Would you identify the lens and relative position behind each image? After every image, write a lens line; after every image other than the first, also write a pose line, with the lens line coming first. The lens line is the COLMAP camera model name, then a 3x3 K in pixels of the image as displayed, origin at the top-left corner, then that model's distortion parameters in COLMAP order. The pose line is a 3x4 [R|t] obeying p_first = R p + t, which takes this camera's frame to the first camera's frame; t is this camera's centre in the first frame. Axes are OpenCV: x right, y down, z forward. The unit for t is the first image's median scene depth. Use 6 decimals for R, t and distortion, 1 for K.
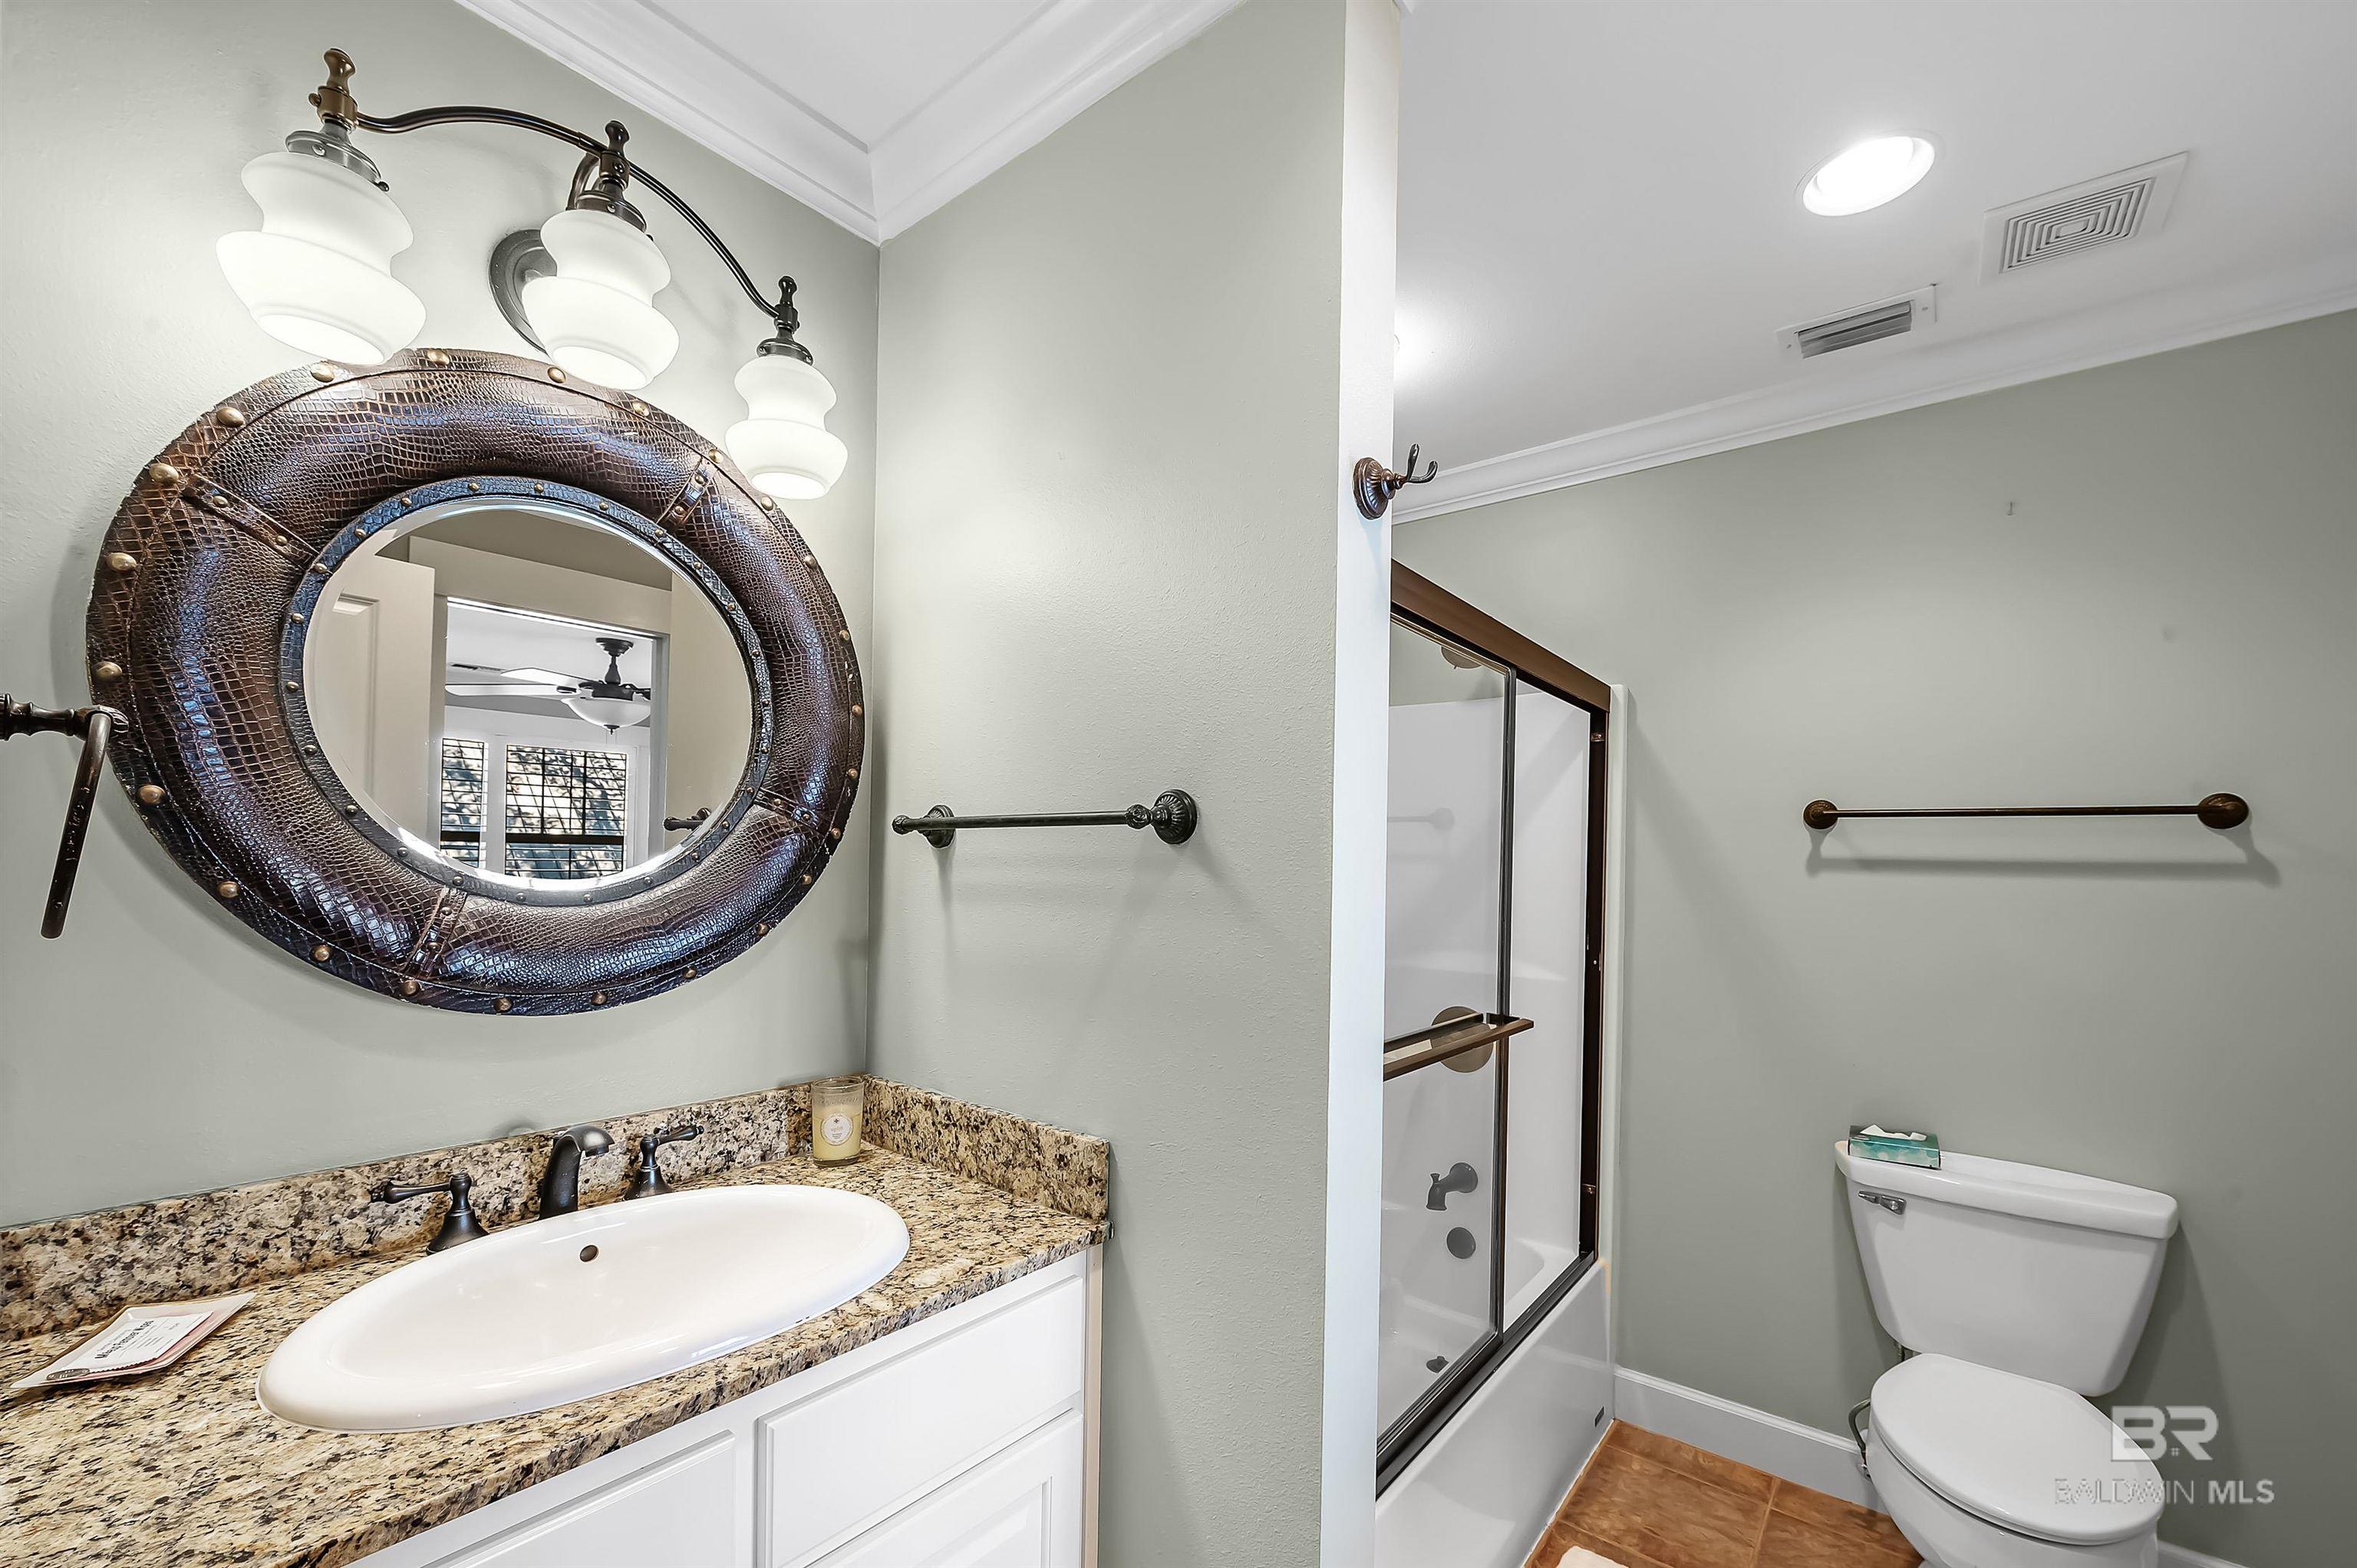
lens RADIAL K [[941.0, 0, 1214.5], [0, 941.0, 860.7], [0, 0, 1]] dist [-0.005953, -0.000271]
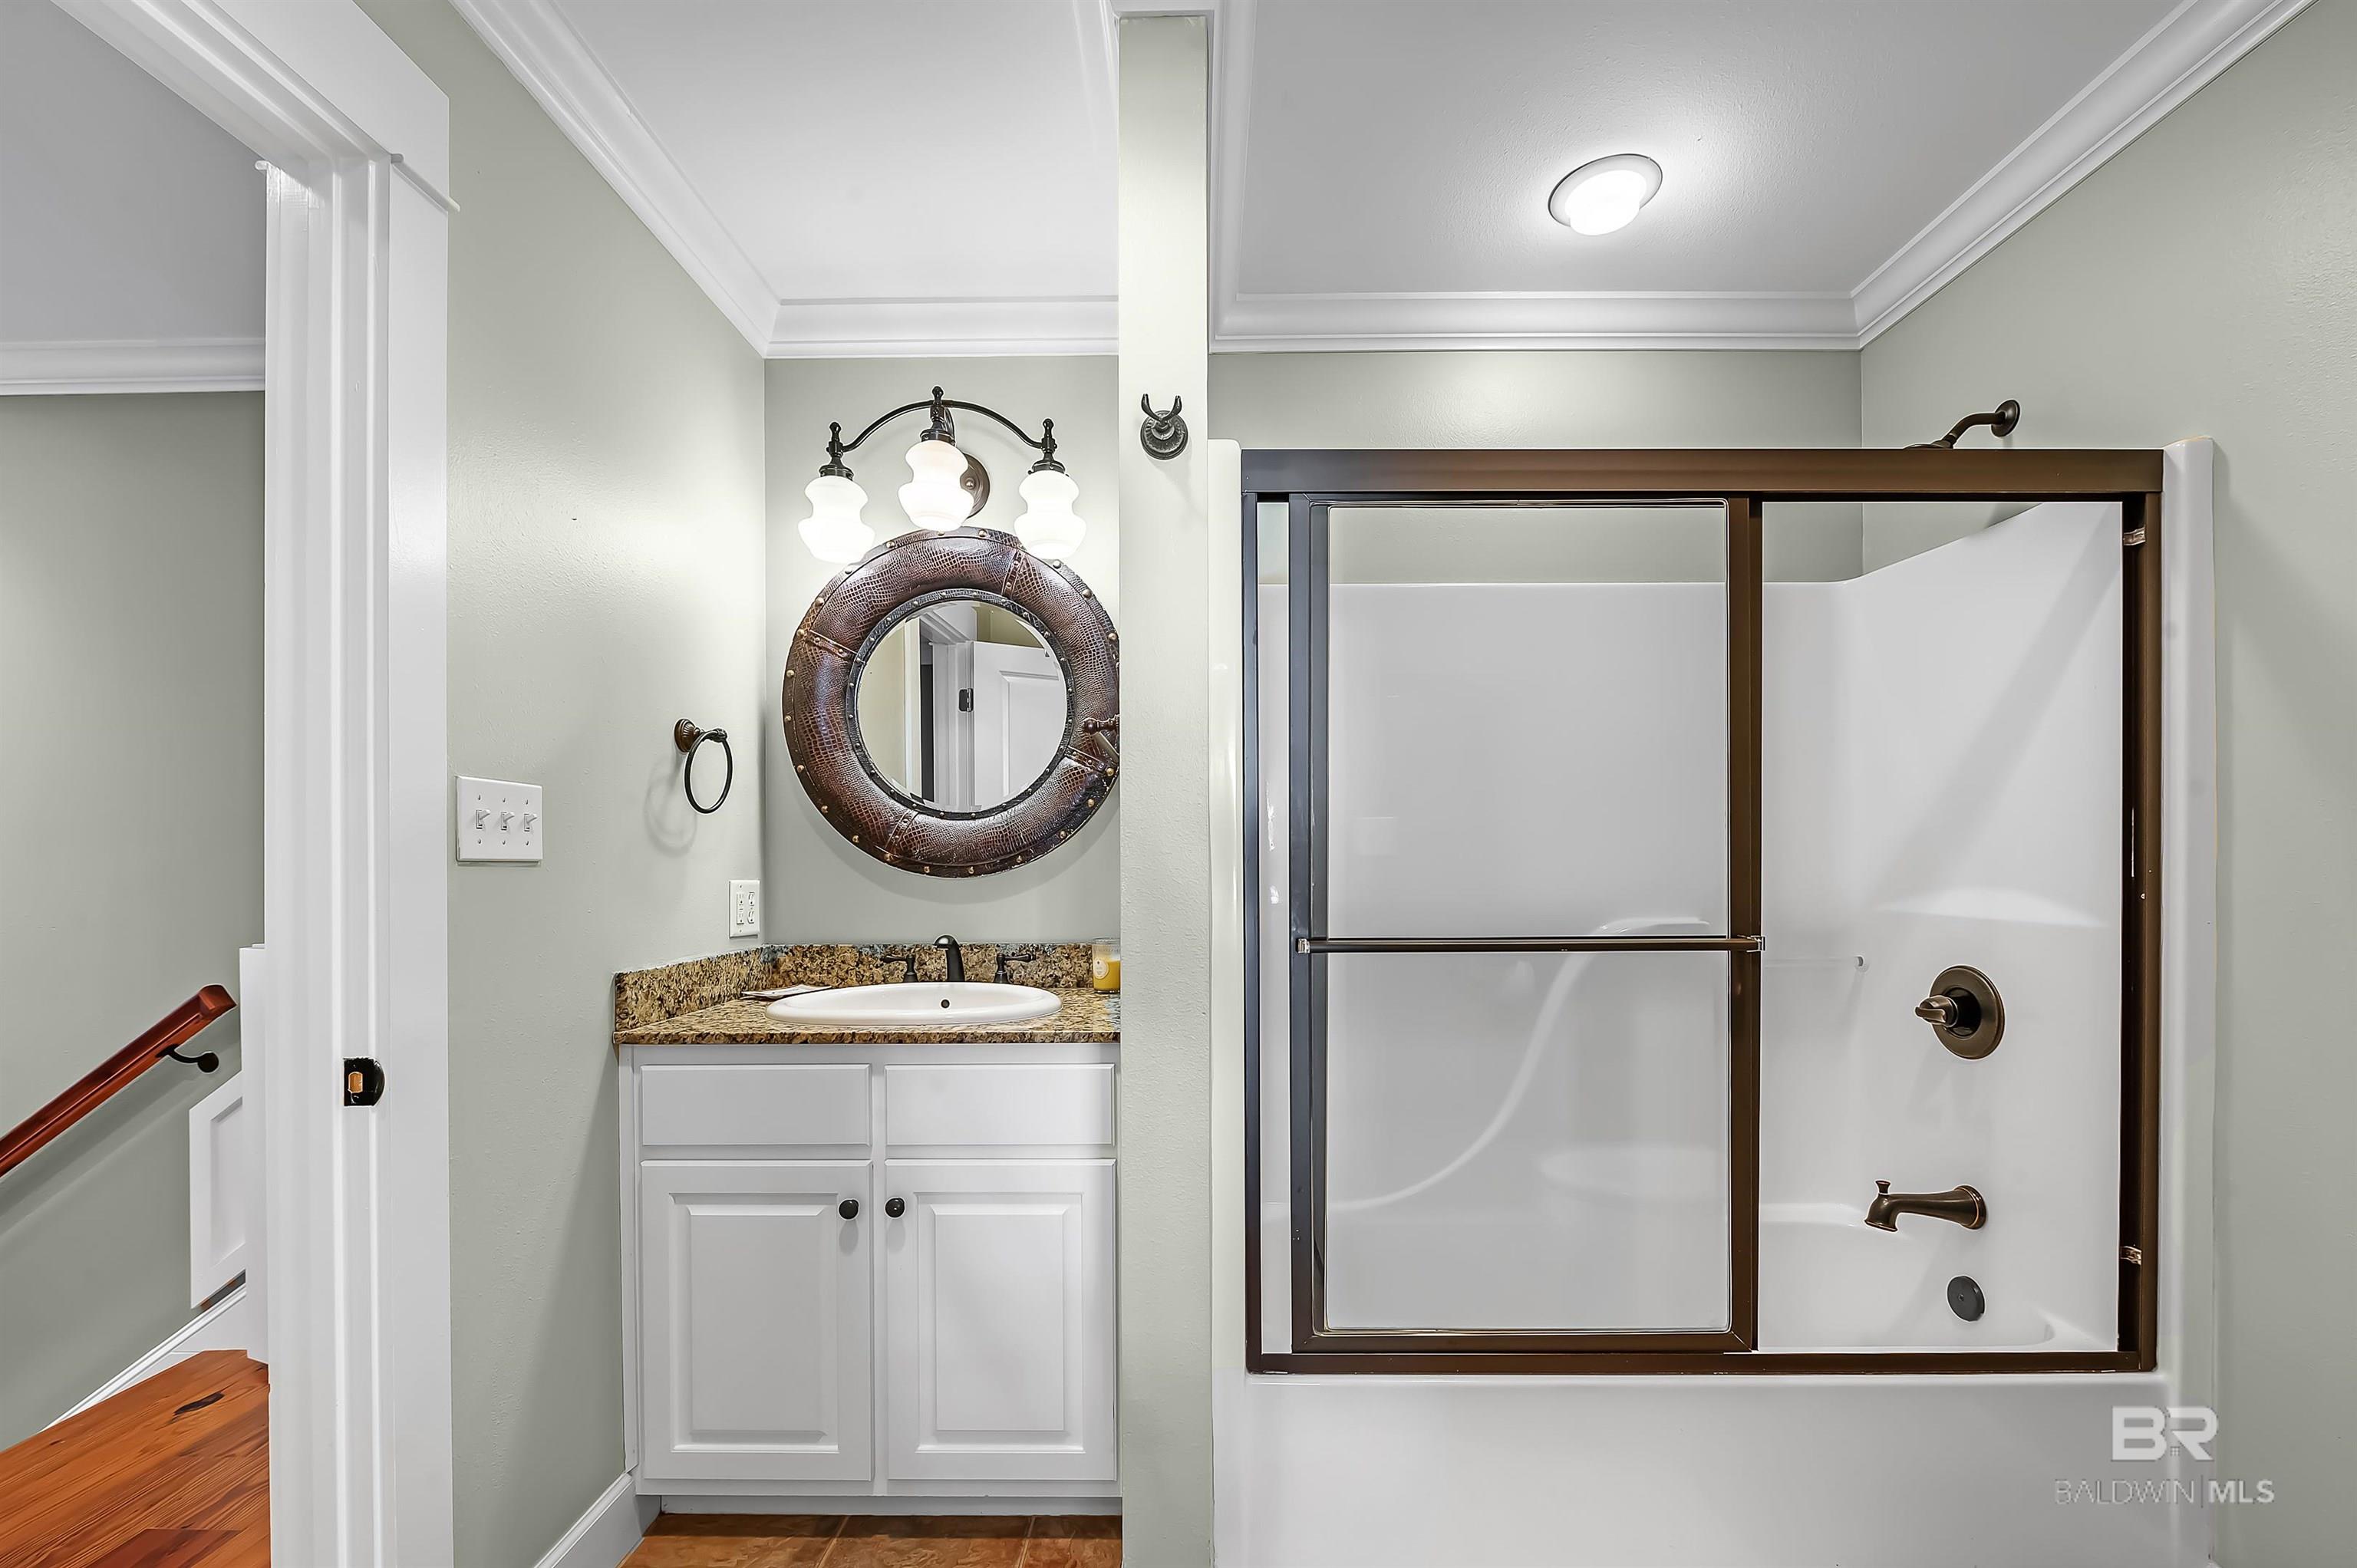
lens RADIAL K [[941.0, 0, 1216.0], [0, 941.0, 868.1], [0, 0, 1]] dist [-0.005953, -0.000271]
pose [[0.616998, -0.018788, -0.786740, 1.174058], [0.021227, 0.999749, -0.007228, 0.185823], [0.786678, -0.012241, 0.617242, 0.295199]]
